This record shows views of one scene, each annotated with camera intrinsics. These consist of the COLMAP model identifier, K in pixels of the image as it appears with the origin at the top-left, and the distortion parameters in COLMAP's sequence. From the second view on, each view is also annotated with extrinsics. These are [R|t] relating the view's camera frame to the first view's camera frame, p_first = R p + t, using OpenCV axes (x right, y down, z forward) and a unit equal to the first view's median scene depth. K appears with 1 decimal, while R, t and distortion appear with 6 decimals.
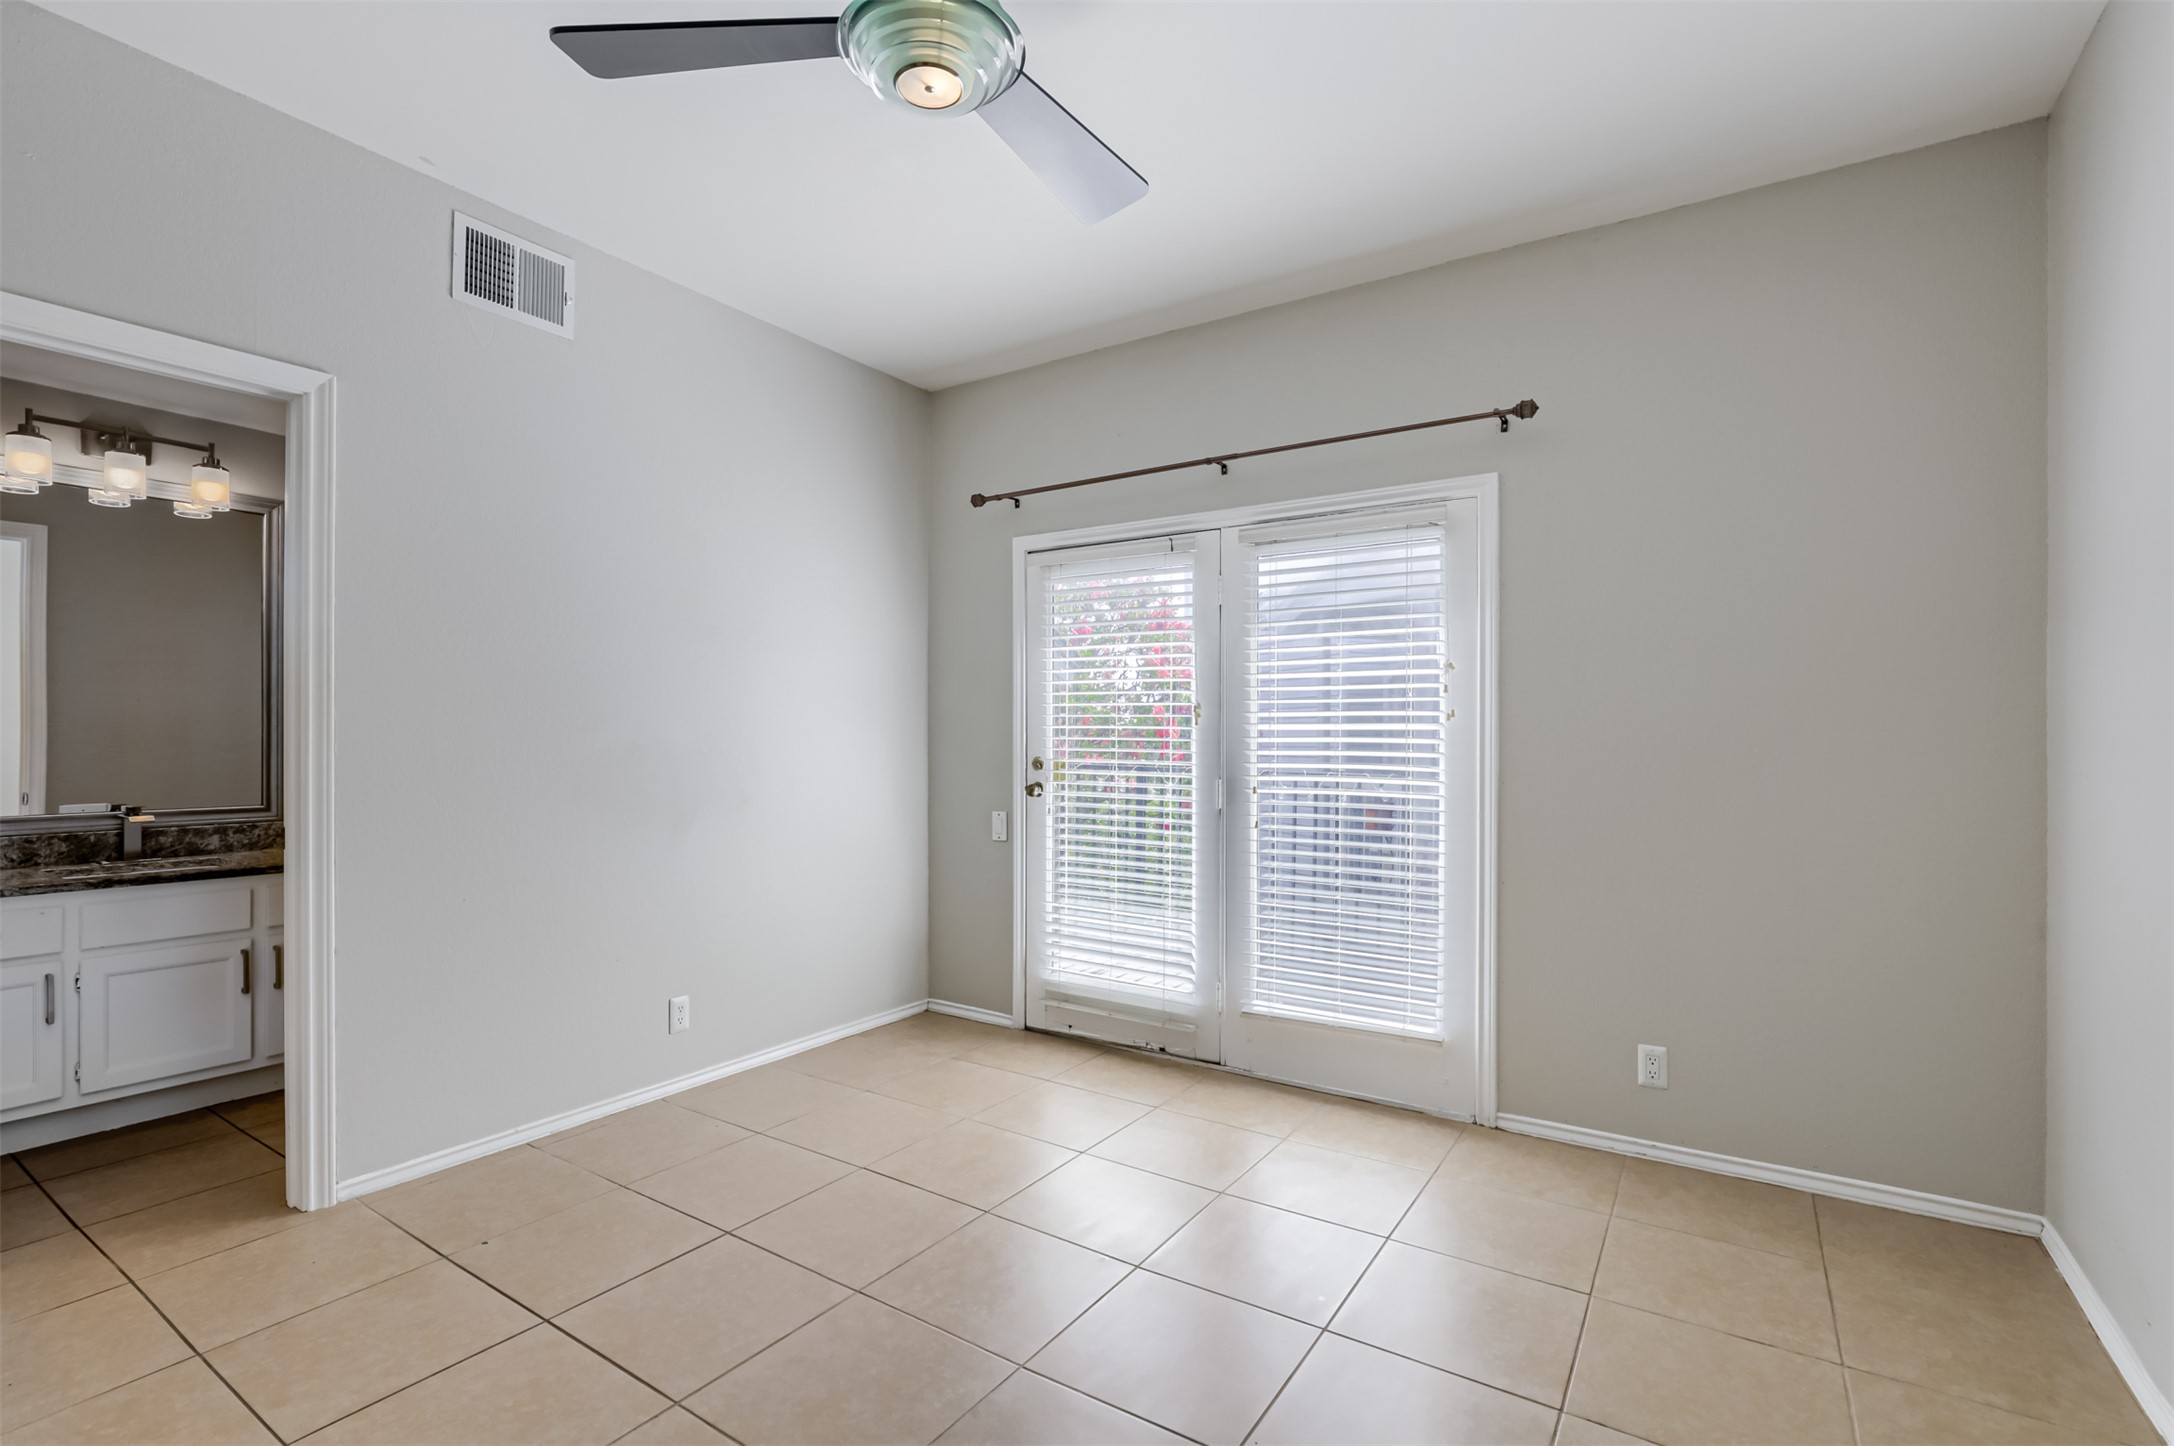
lens RADIAL K [[996.3, 0, 1092.7], [0, 996.3, 733.7], [0, 0, 1]] dist [-0.016459, 0.000994]
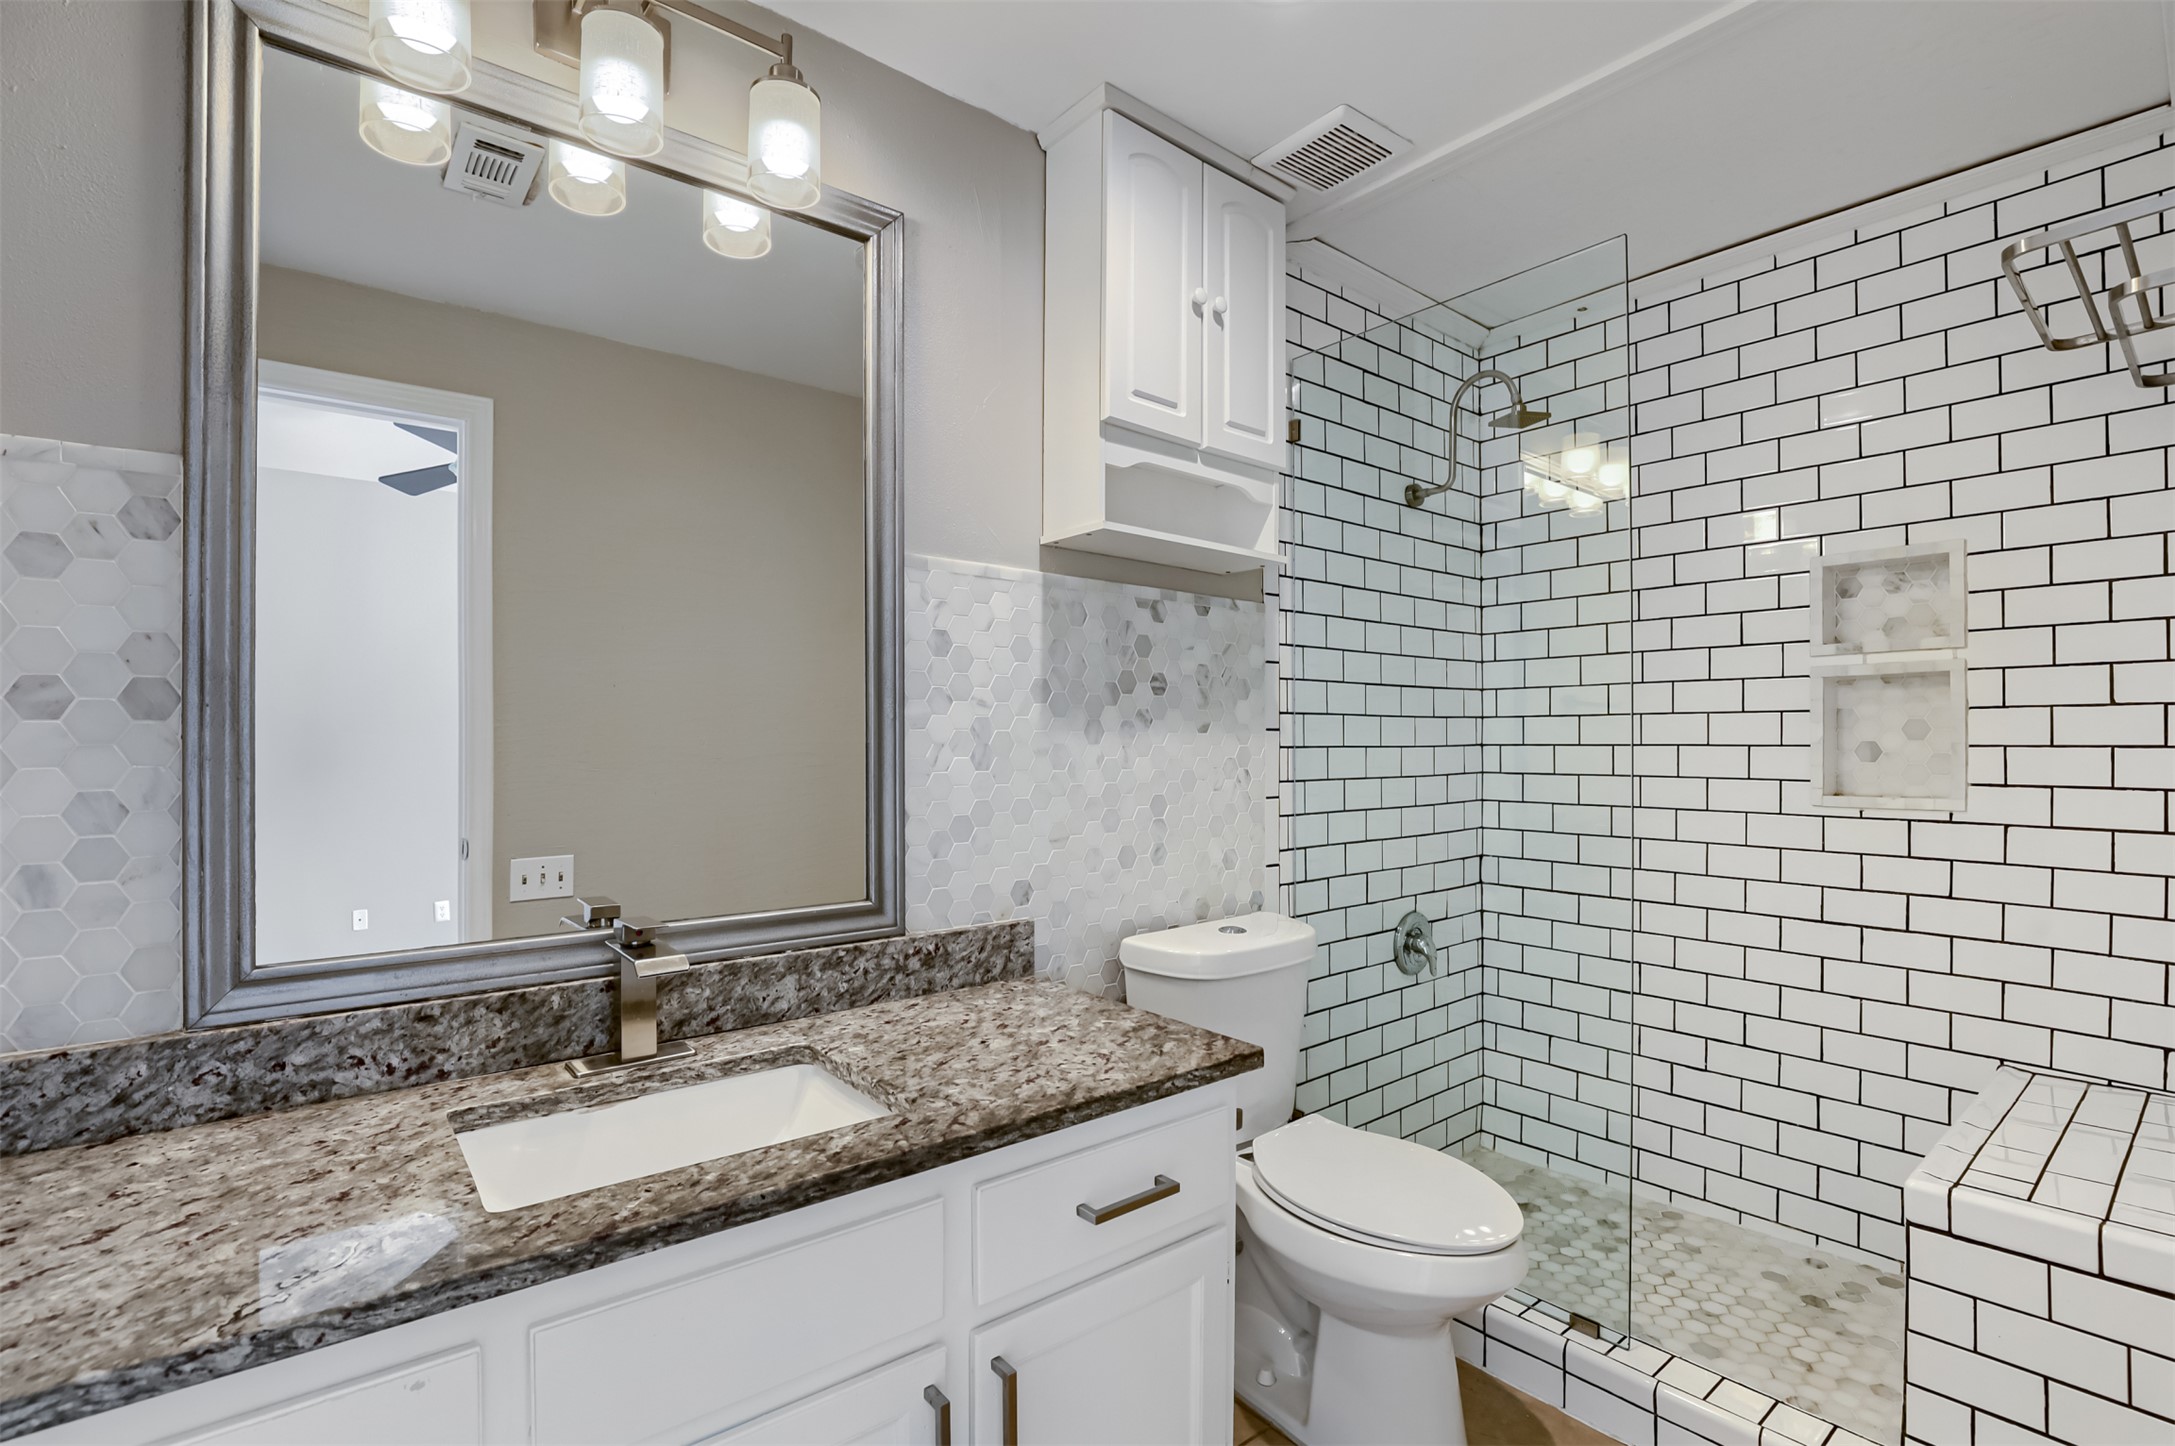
lens RADIAL K [[996.7, 0, 1087.4], [0, 996.7, 728.3], [0, 0, 1]] dist [-0.016459, 0.000994]
pose [[0.952770, -0.007766, -0.303593, -0.635455], [0.007527, 0.999970, -0.001958, -0.002991], [0.303599, -0.000419, 0.952800, 0.626491]]
